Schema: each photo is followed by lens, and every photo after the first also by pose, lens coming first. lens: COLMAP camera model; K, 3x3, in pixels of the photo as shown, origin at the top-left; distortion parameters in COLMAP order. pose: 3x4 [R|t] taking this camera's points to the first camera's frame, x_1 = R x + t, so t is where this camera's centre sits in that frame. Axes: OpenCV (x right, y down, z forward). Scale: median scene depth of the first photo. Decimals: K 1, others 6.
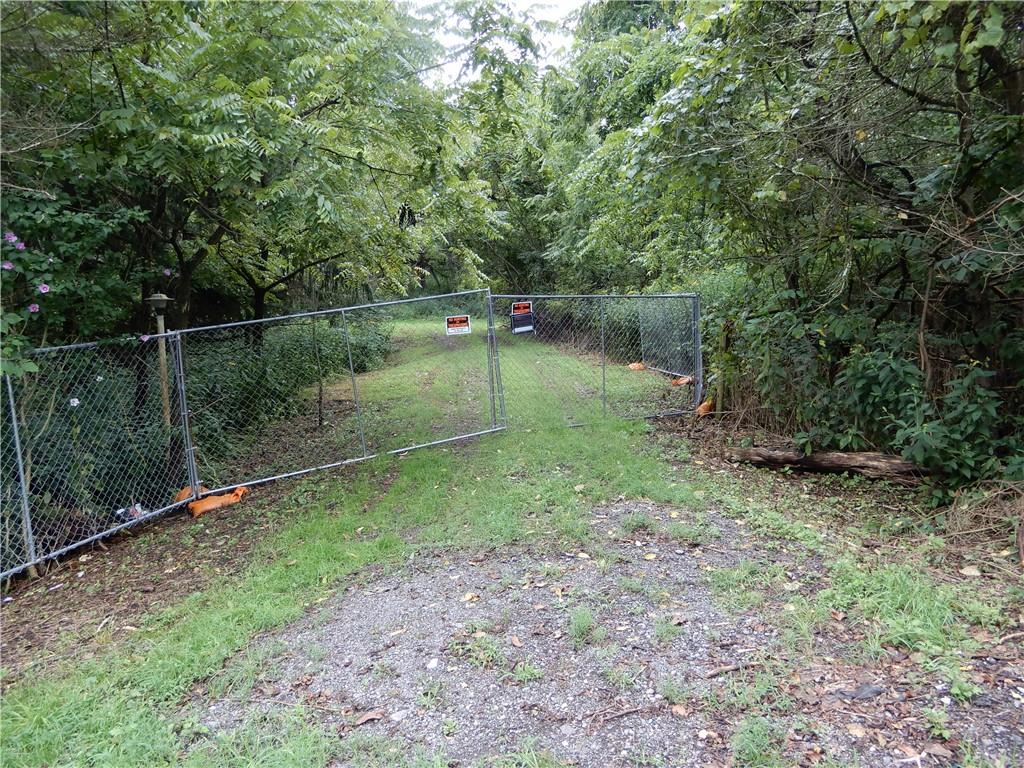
lens RADIAL K [[713.8, 0, 512.0], [0, 713.8, 384.0], [0, 0, 1]] dist [0.000233, 0.000101]
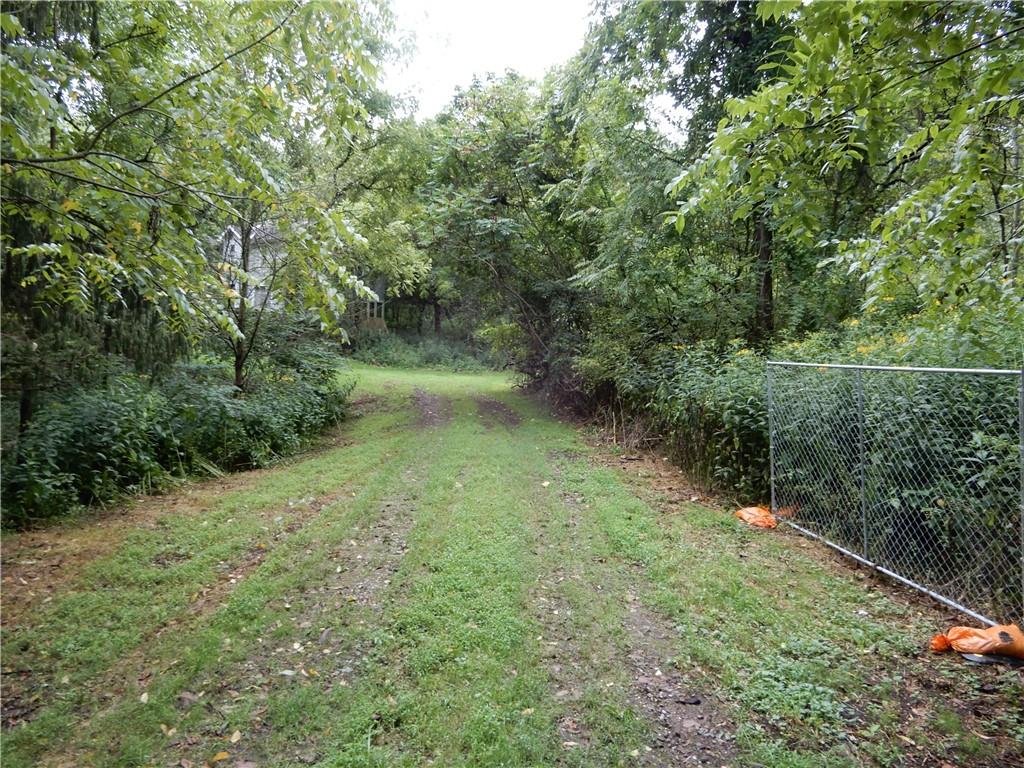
lens RADIAL K [[713.8, 0, 512.0], [0, 713.8, 384.0], [0, 0, 1]] dist [0.000233, 0.000101]
pose [[0.997773, 0.047974, -0.046352, 0.027583], [-0.050954, 0.996557, -0.065412, -0.056049], [0.043054, 0.067628, 0.996781, 0.423767]]
